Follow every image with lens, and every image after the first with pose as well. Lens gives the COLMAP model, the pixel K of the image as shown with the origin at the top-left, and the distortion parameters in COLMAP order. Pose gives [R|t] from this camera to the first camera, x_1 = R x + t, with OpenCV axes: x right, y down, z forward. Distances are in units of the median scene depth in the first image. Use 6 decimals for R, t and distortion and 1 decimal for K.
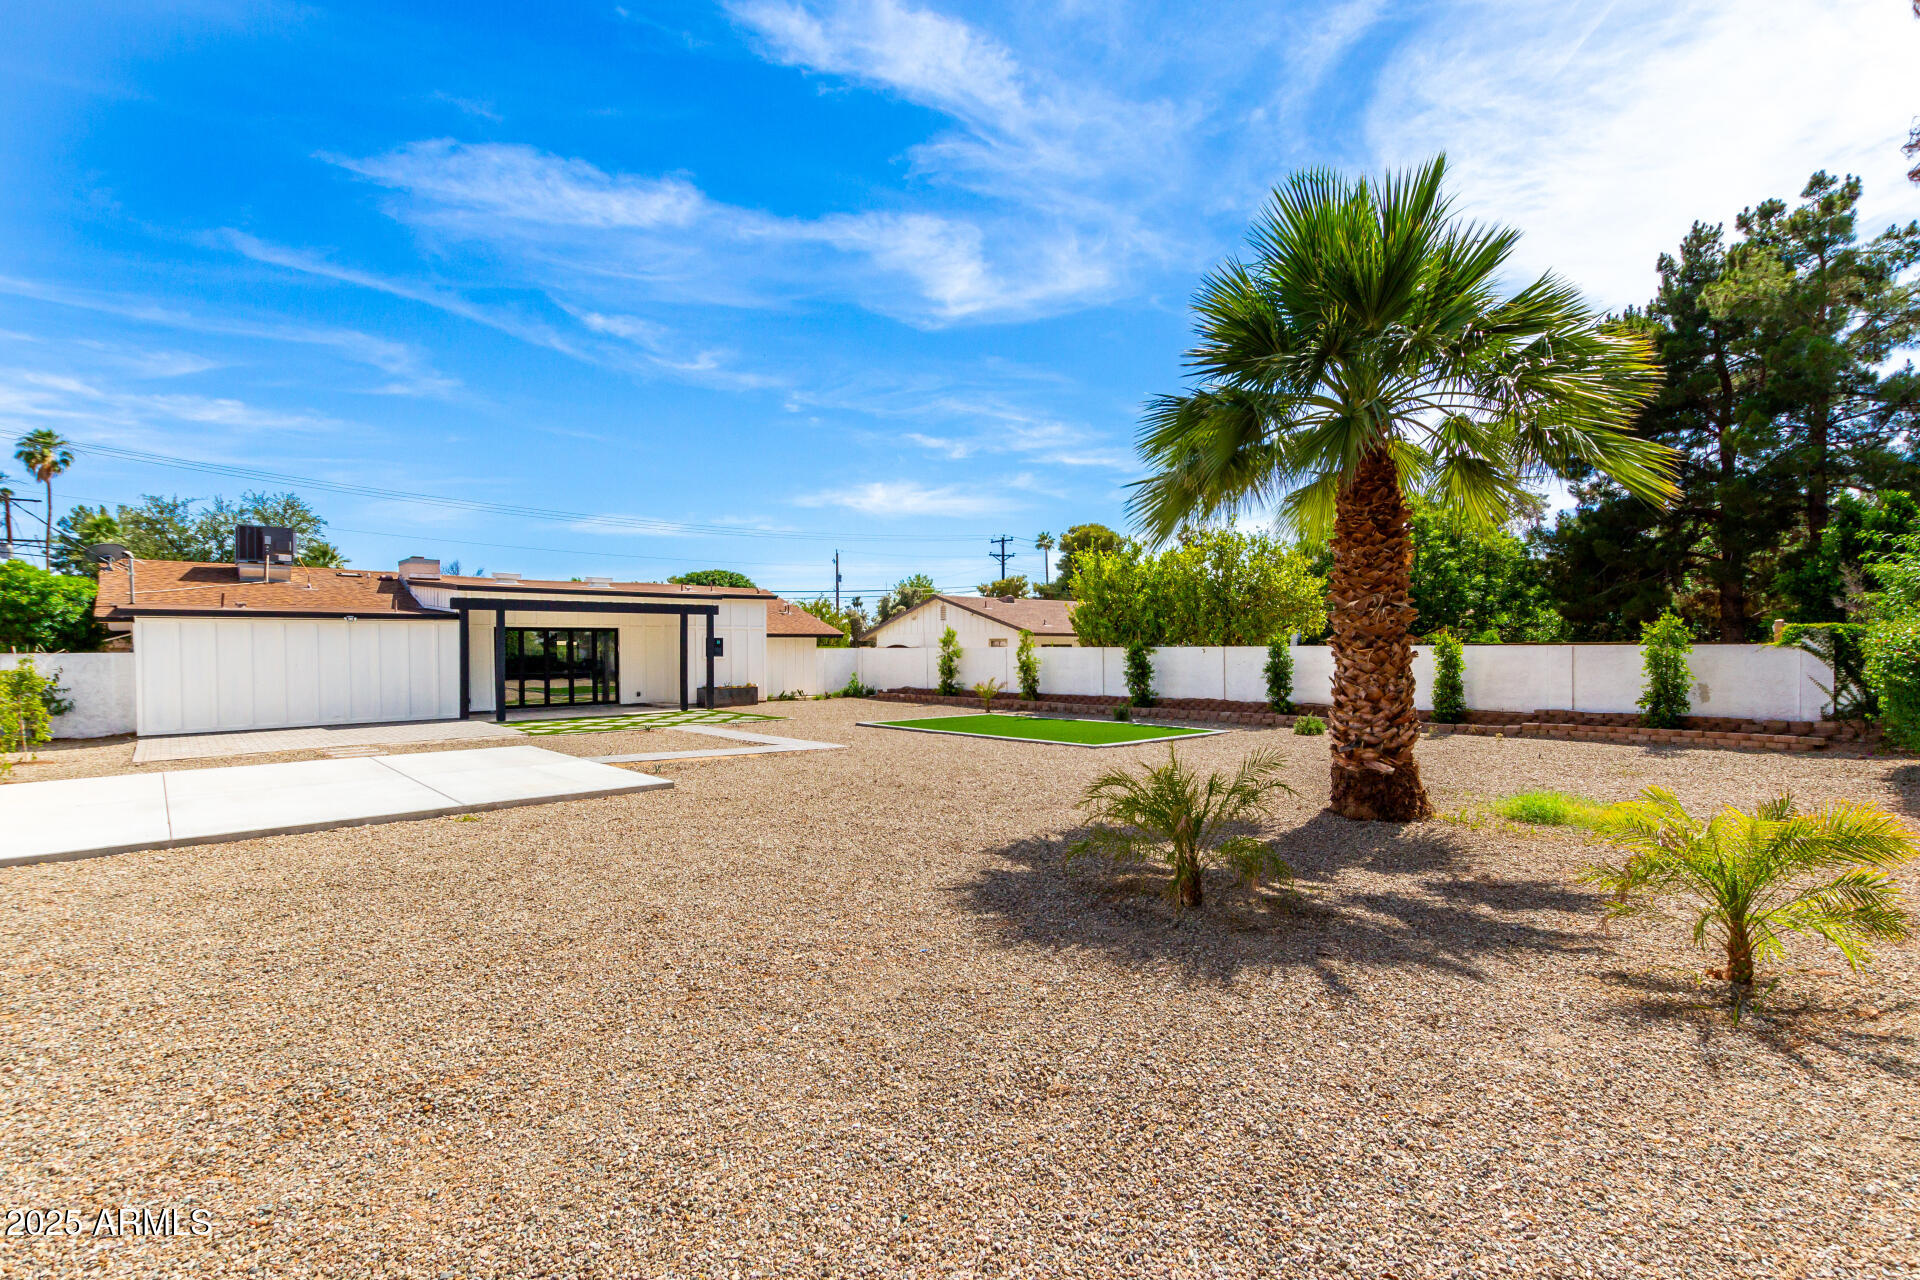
lens RADIAL K [[898.8, 0, 967.8], [0, 898.8, 642.6], [0, 0, 1]] dist [0.001681, 0.000286]
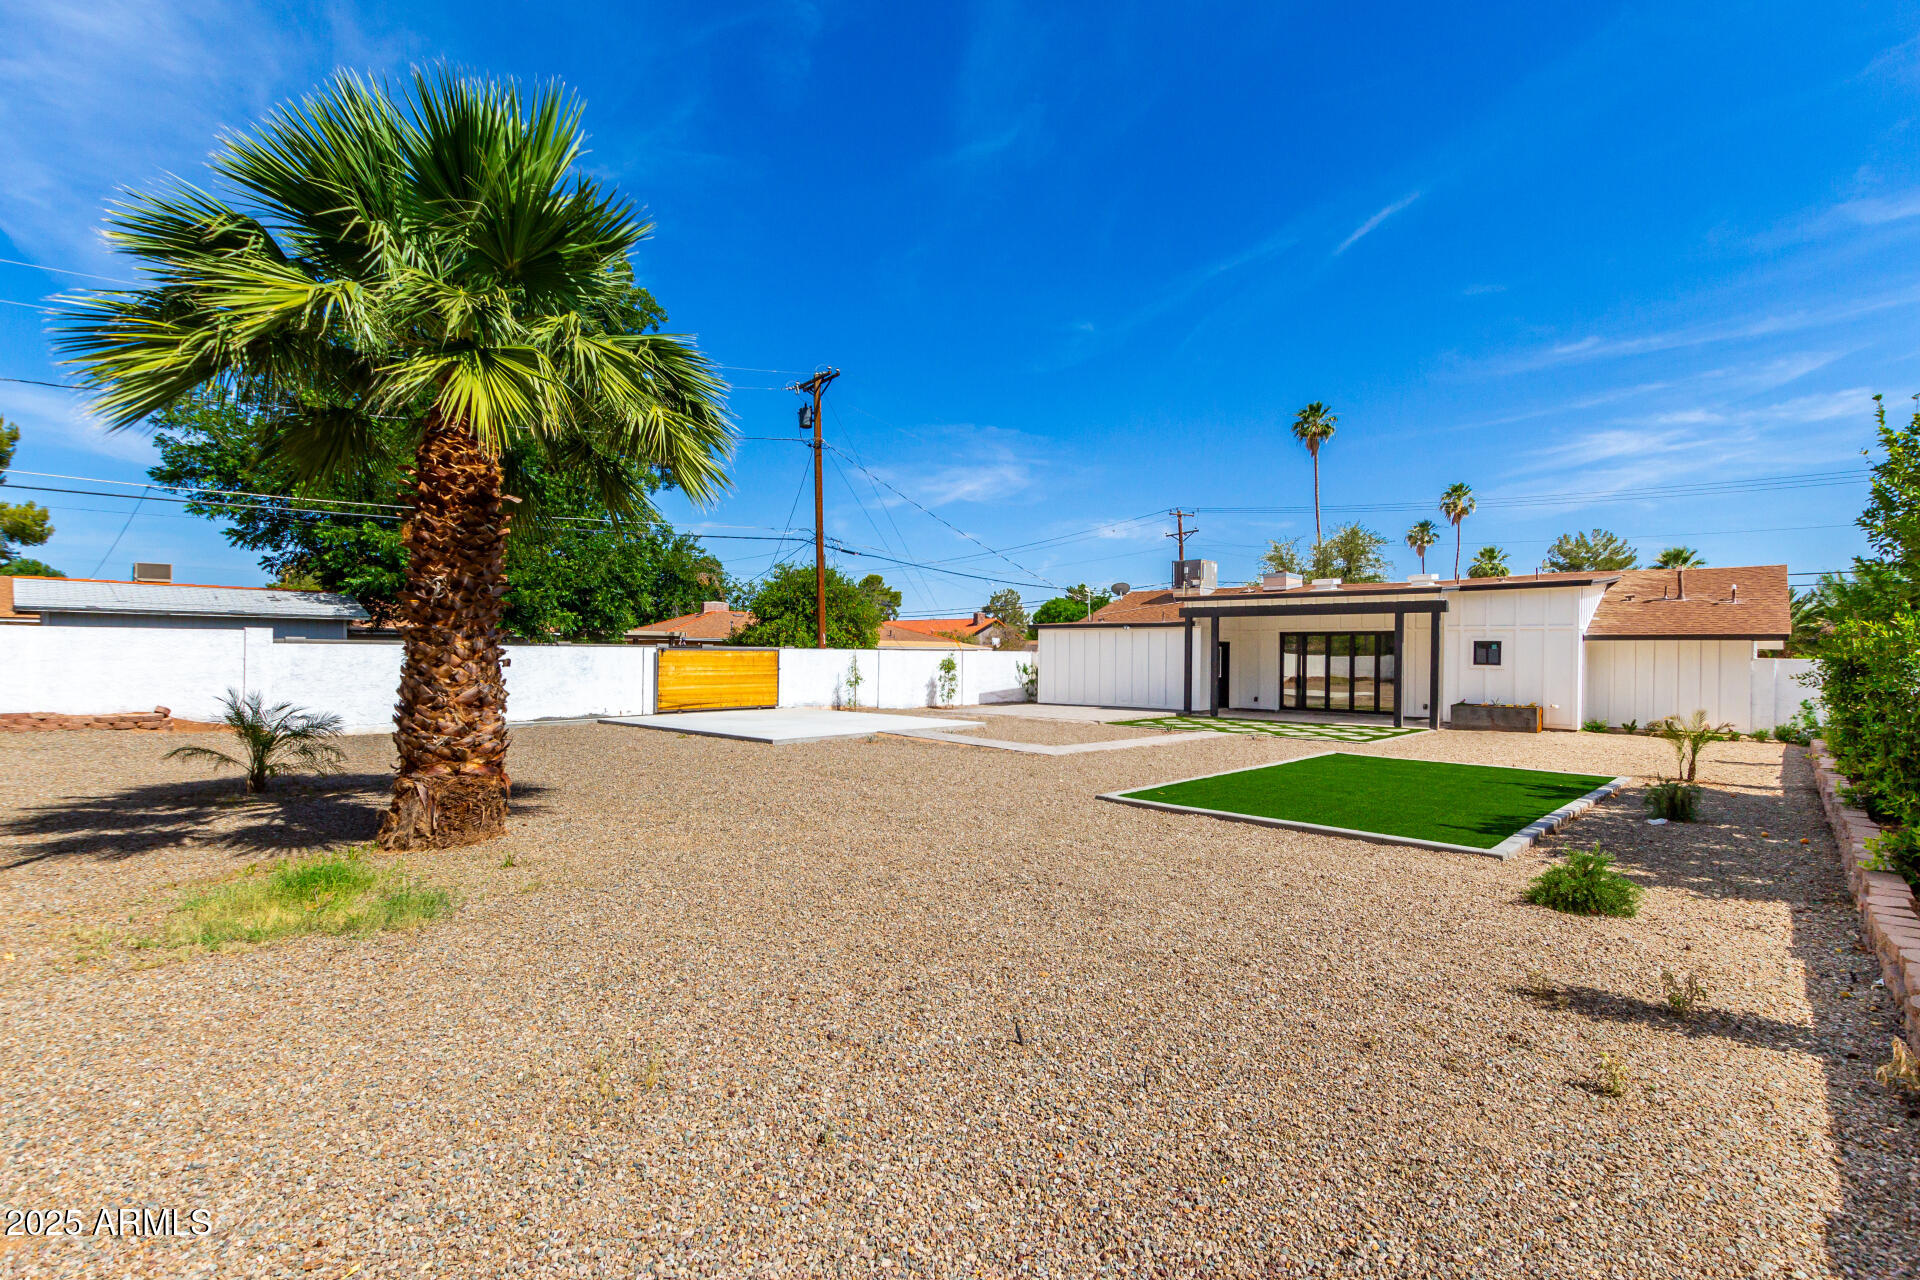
lens RADIAL K [[898.8, 0, 967.6], [0, 898.8, 645.6], [0, 0, 1]] dist [0.001681, 0.000286]
pose [[0.066830, -0.001529, -0.997763, 0.474980], [-0.006488, 0.999977, -0.001967, 0.002561], [0.997743, 0.006605, 0.066819, 0.517114]]
